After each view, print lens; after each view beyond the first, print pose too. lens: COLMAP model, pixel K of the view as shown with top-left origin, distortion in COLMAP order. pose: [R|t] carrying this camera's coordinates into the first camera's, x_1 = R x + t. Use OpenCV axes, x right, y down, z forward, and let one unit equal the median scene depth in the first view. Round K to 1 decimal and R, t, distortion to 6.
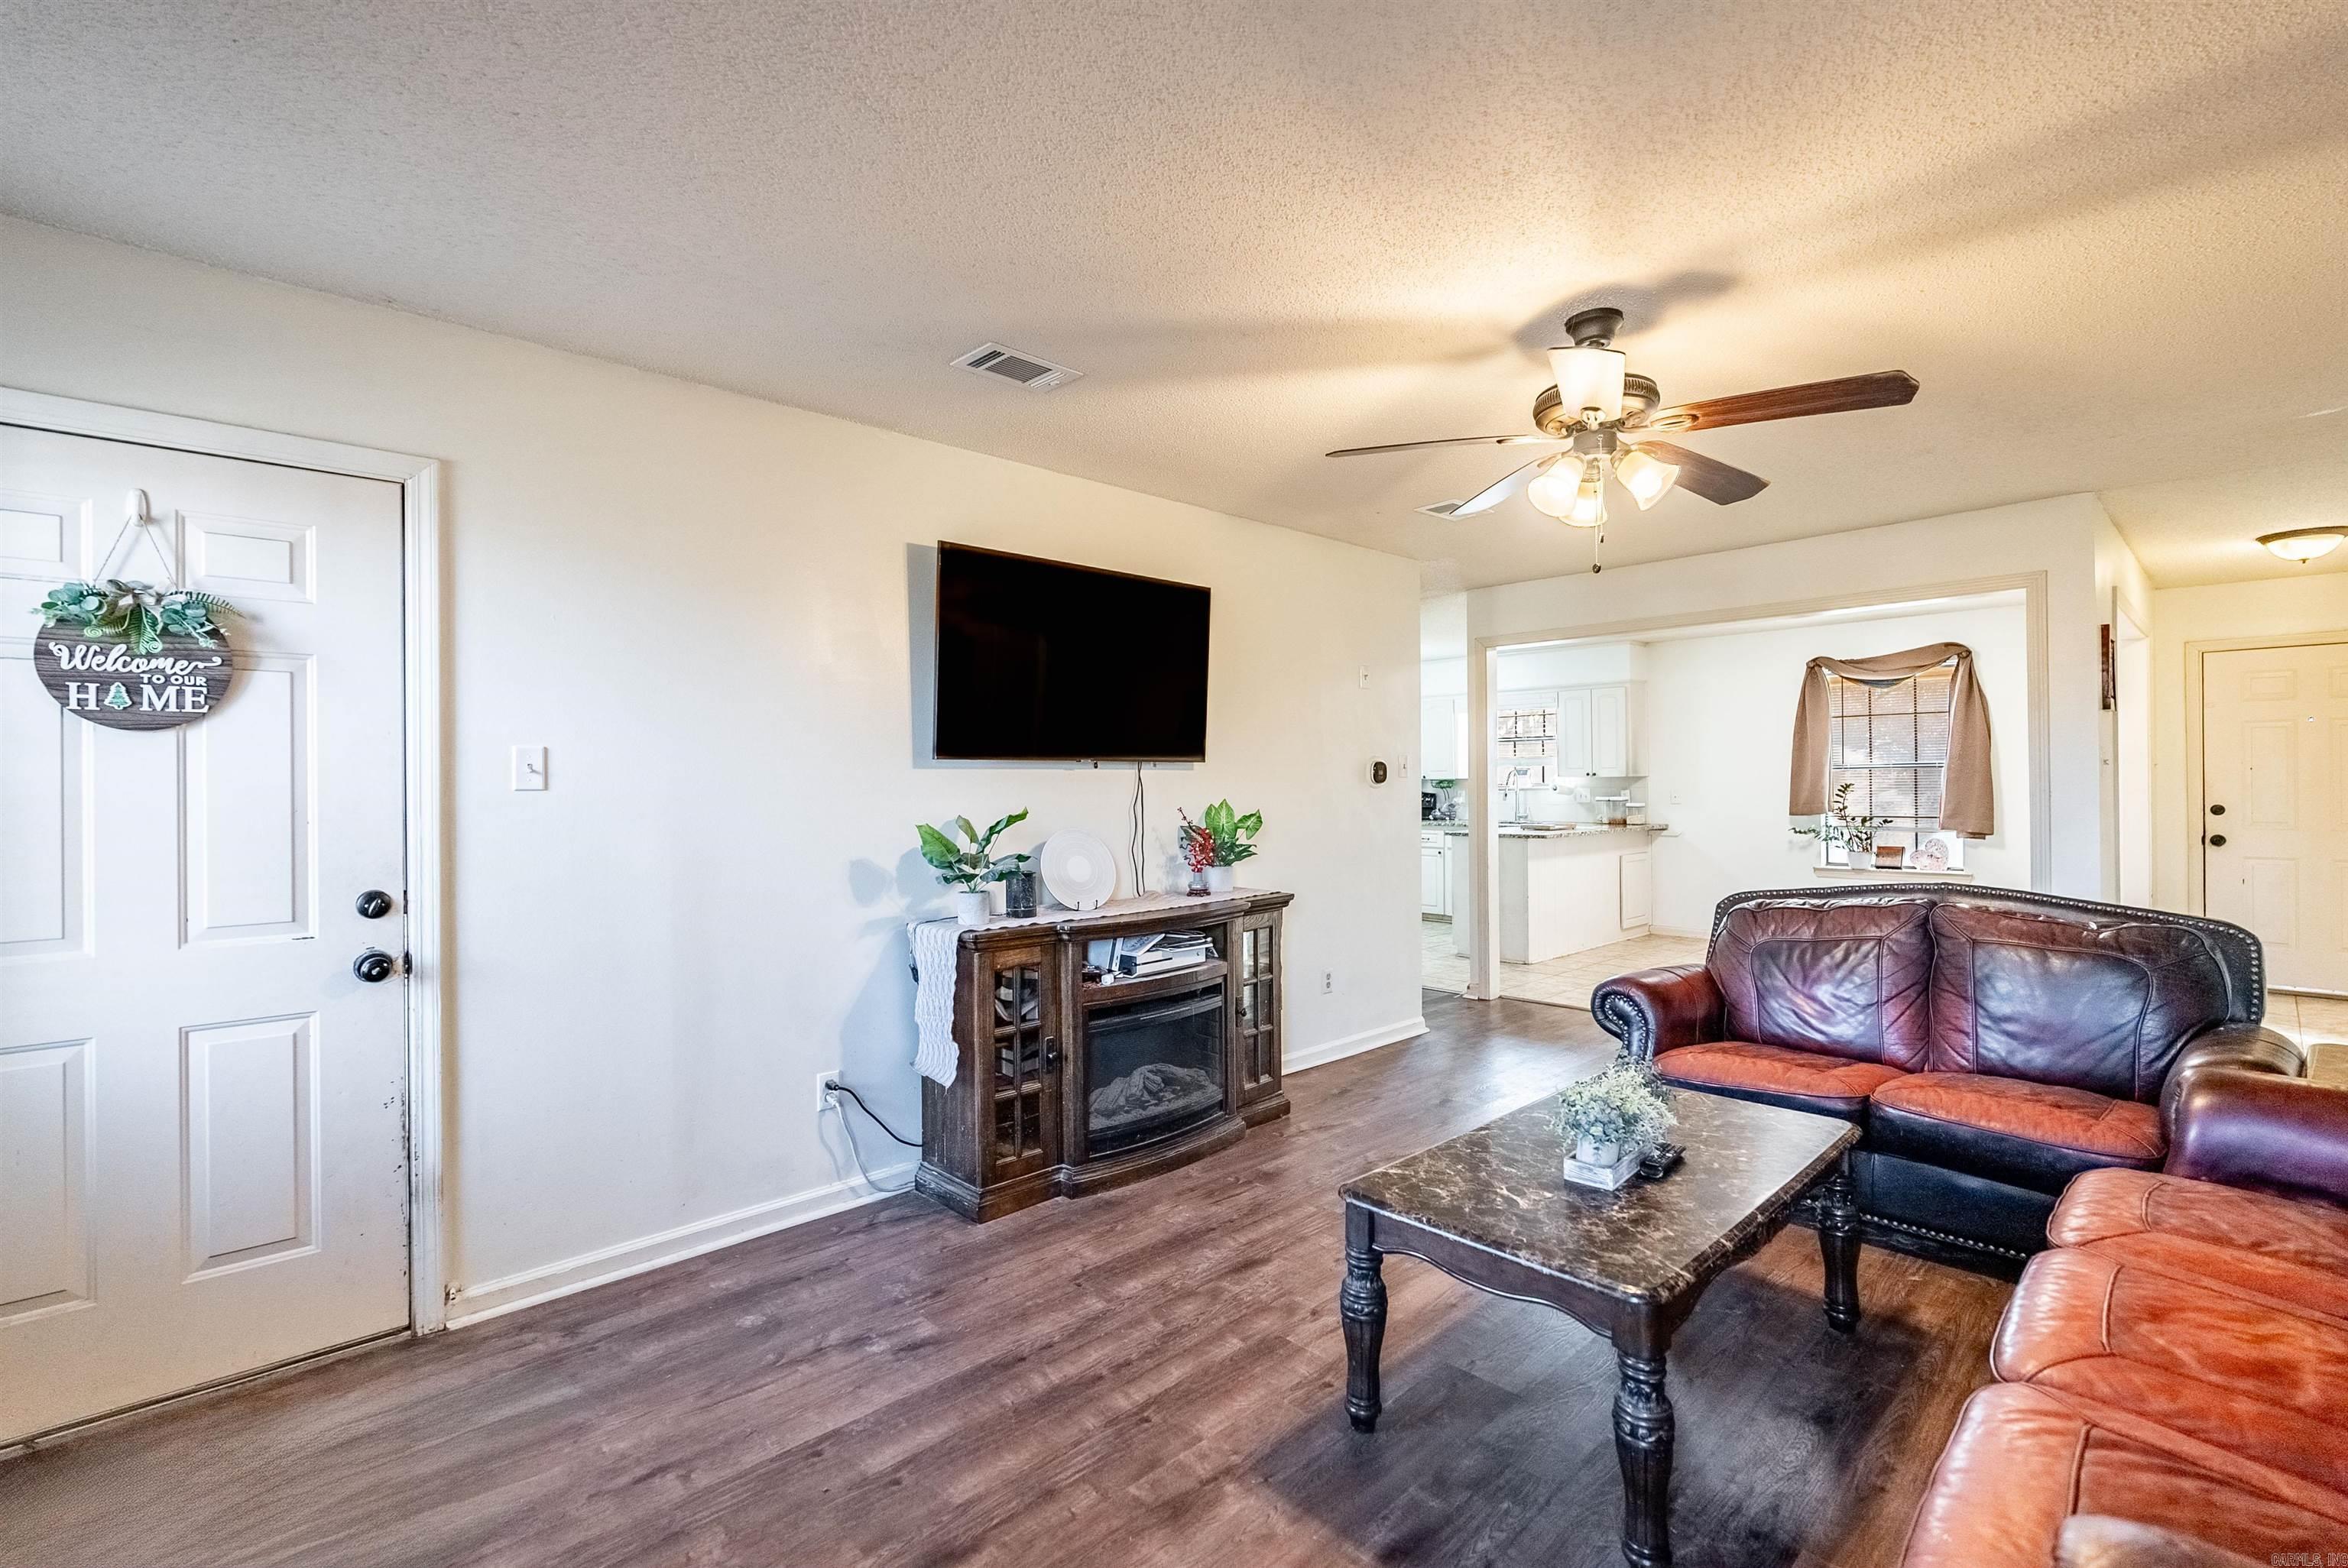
lens RADIAL K [[1023.4, 0, 1168.0], [0, 1023.4, 778.3], [0, 0, 1]] dist [0.003592, 0.000109]
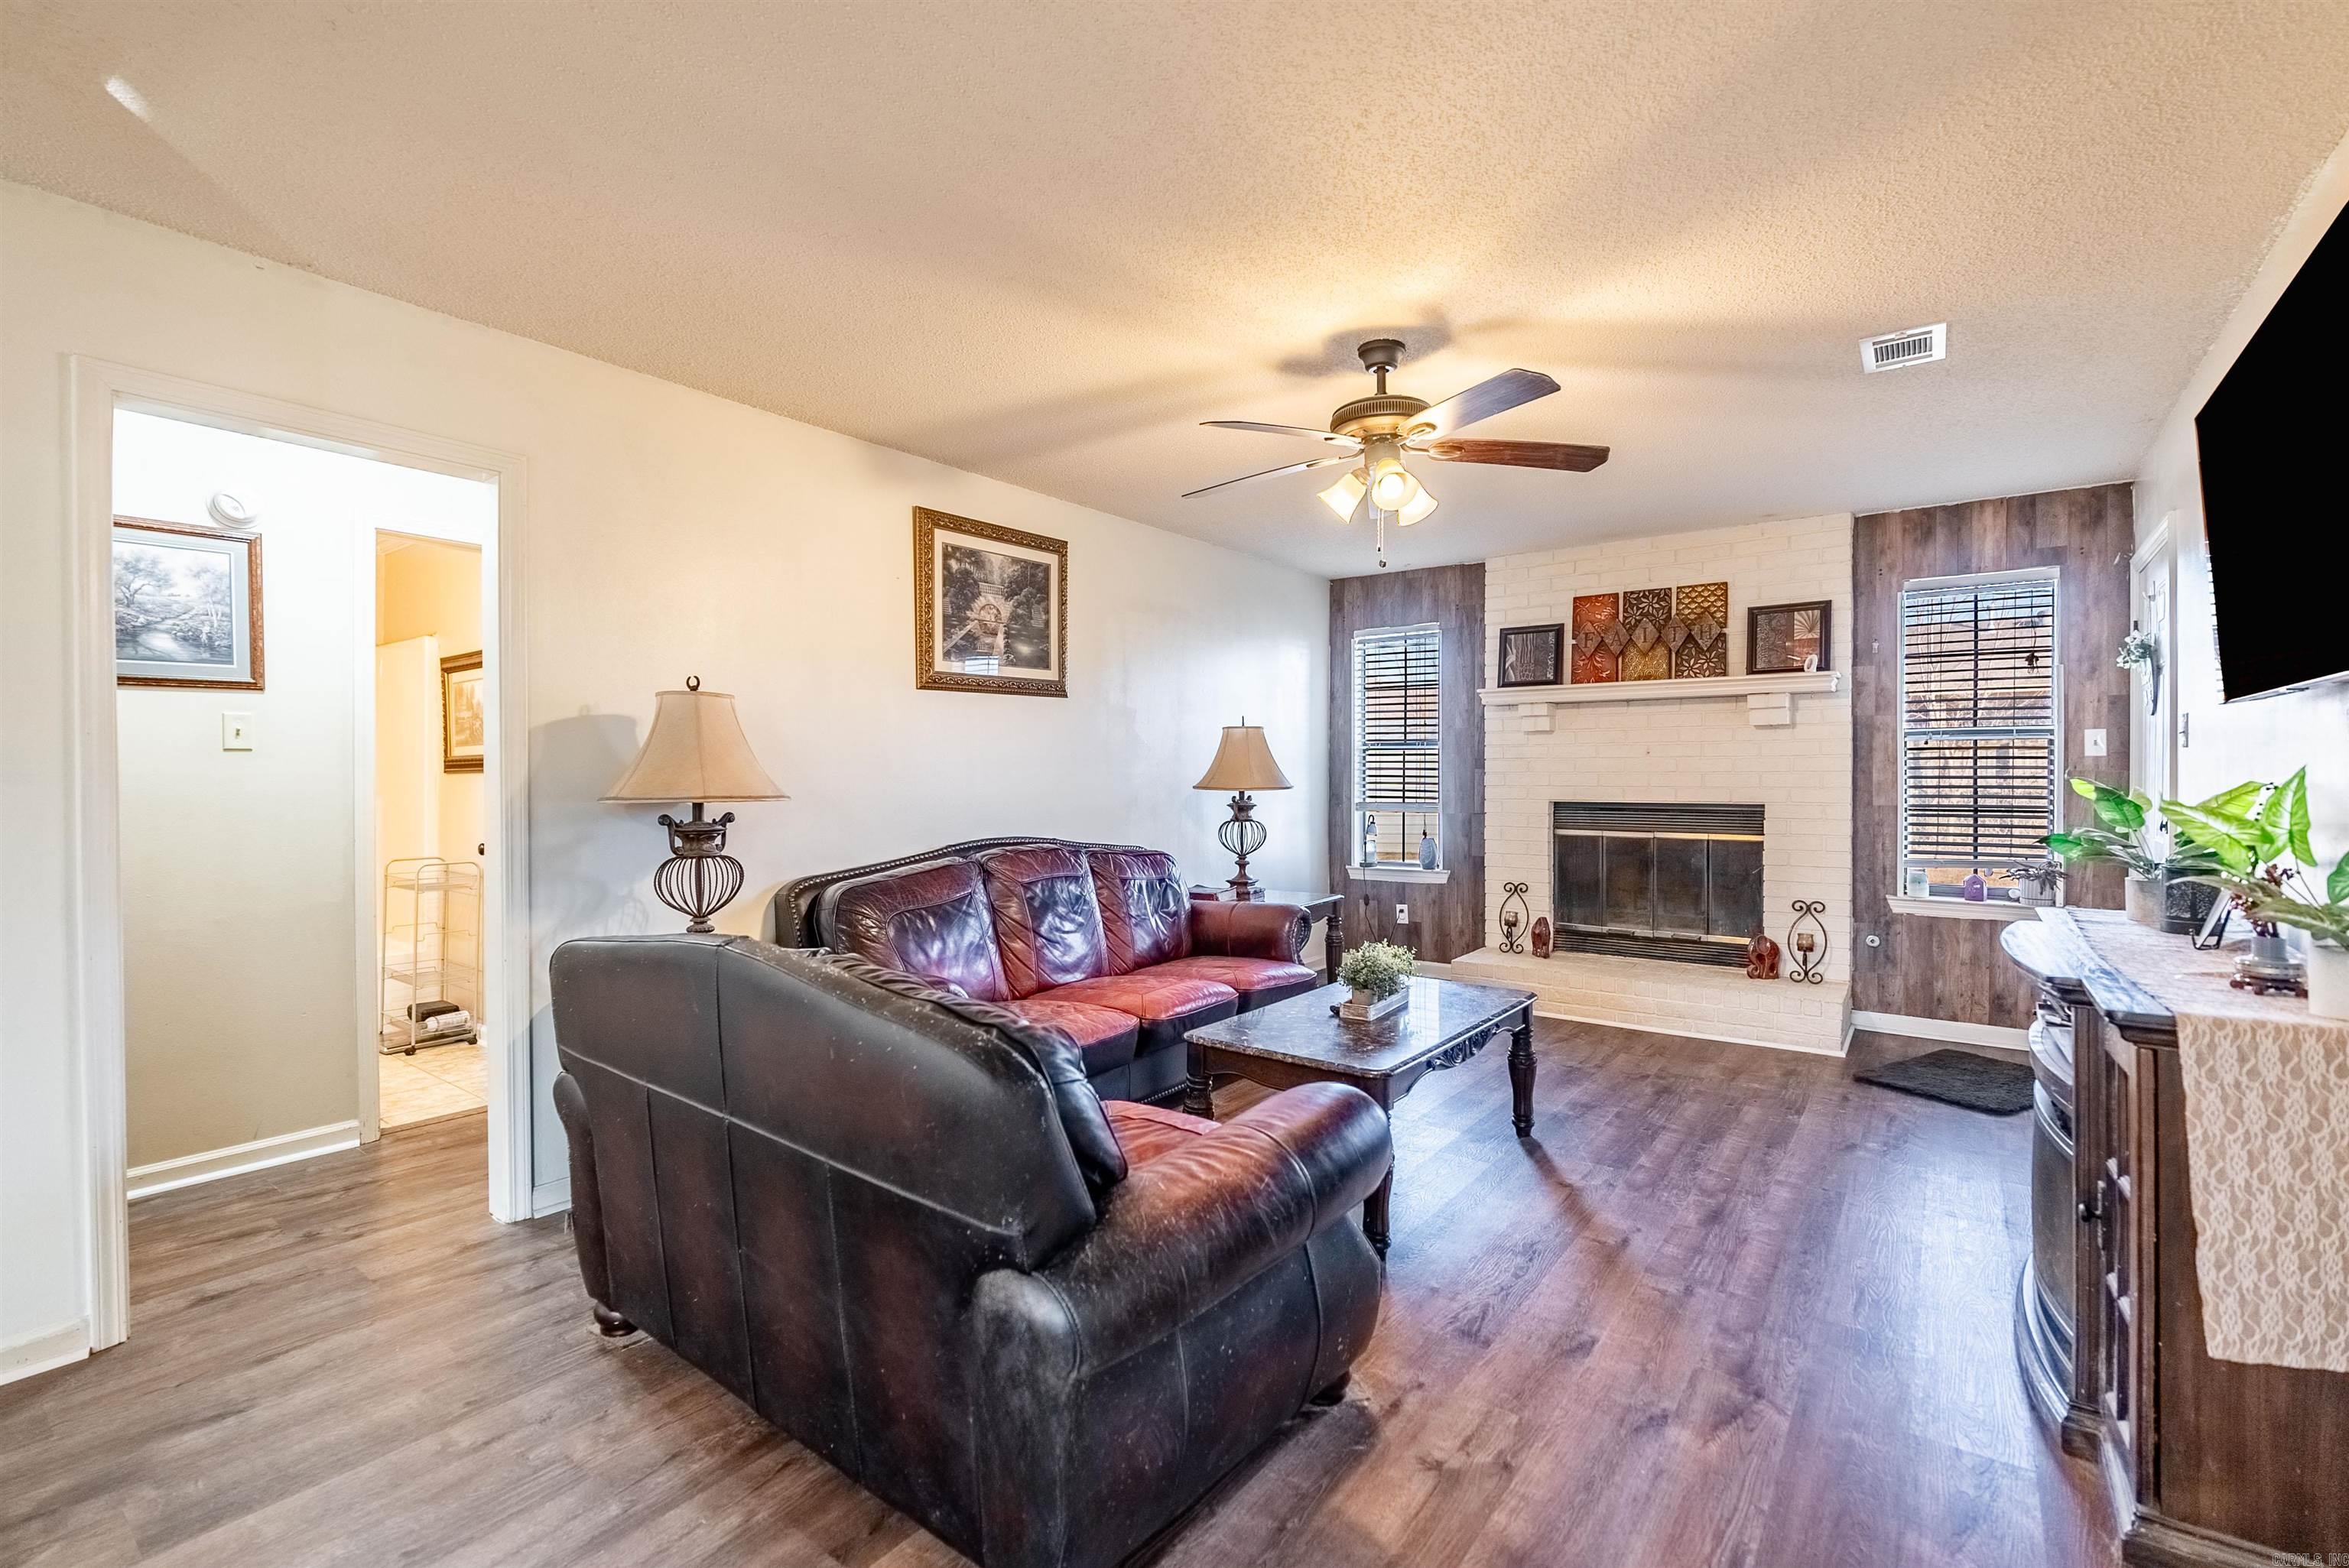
lens RADIAL K [[1037.9, 0, 1160.7], [0, 1037.9, 784.2], [0, 0, 1]] dist [-0.008109, 0.001345]
pose [[-0.984324, 0.015409, -0.175694, 0.872192], [0.013855, 0.999853, 0.010067, 0.030905], [0.175823, 0.007475, -0.984393, 2.106159]]
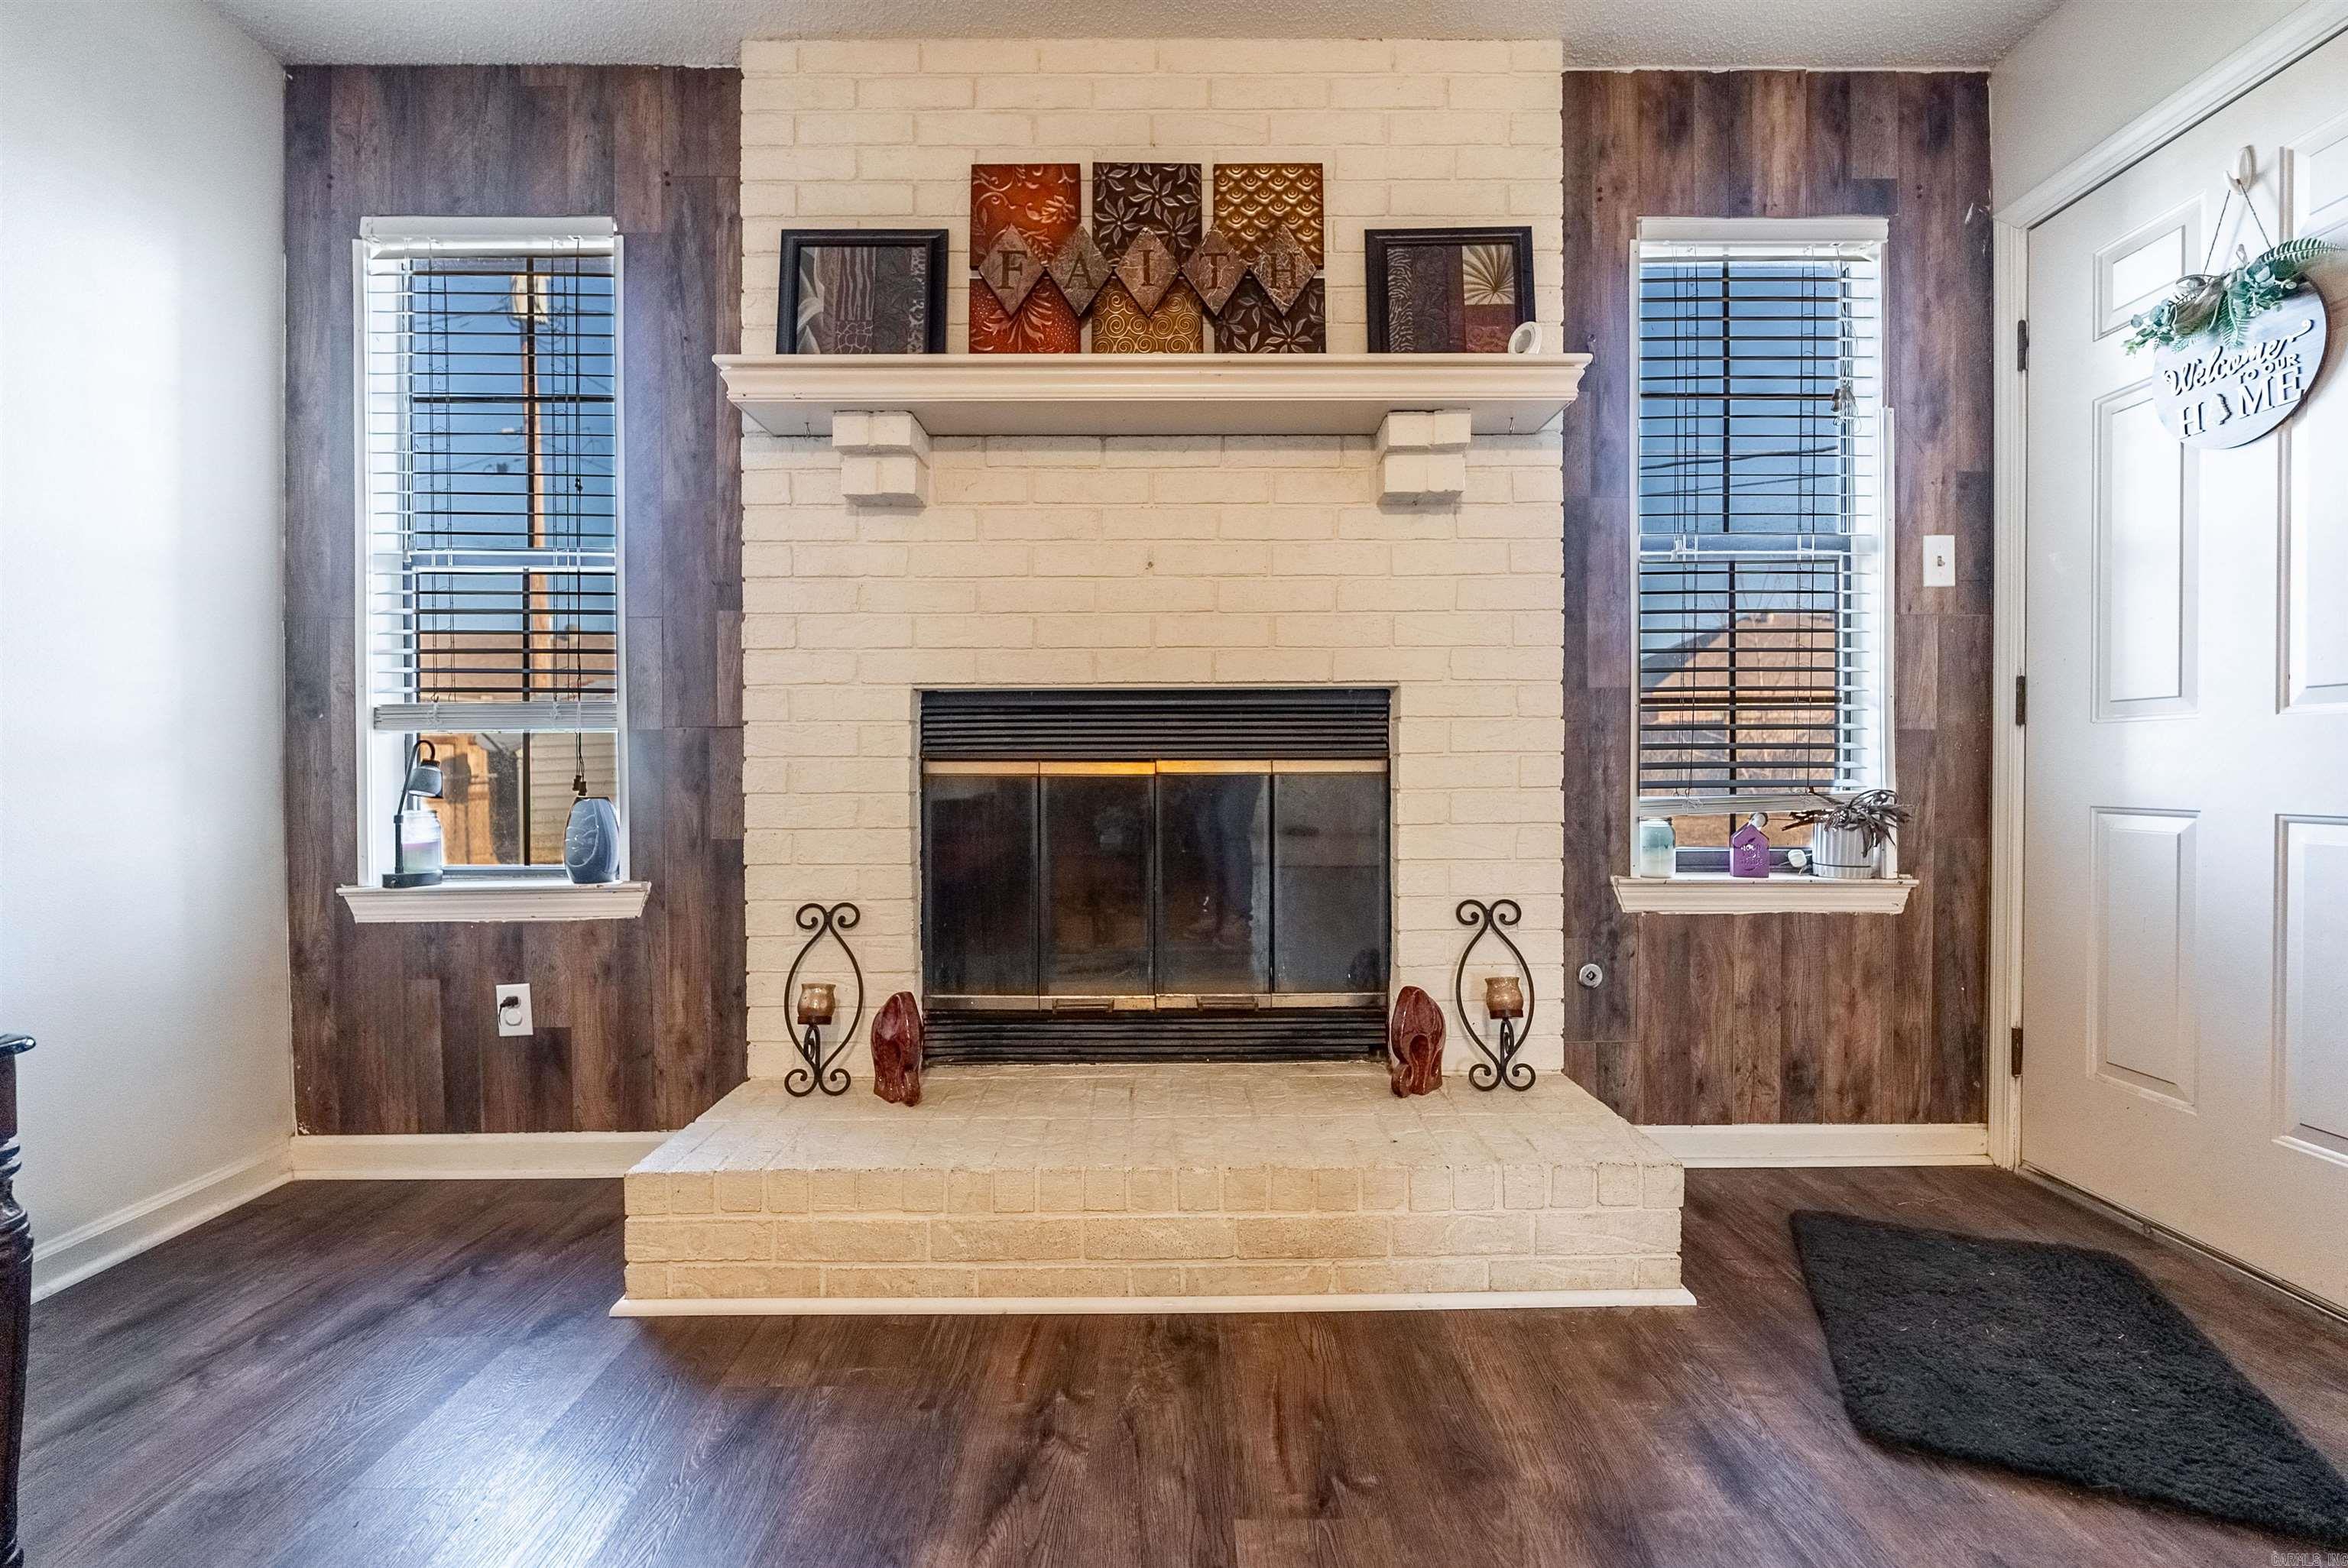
lens RADIAL K [[1037.4, 0, 1186.3], [0, 1037.4, 775.9], [0, 0, 1]] dist [-0.008109, 0.001345]
pose [[-0.660186, 0.018070, -0.750884, 0.149404], [0.012993, 0.999836, 0.012638, 0.168866], [0.750990, -0.001413, -0.660313, 0.784159]]
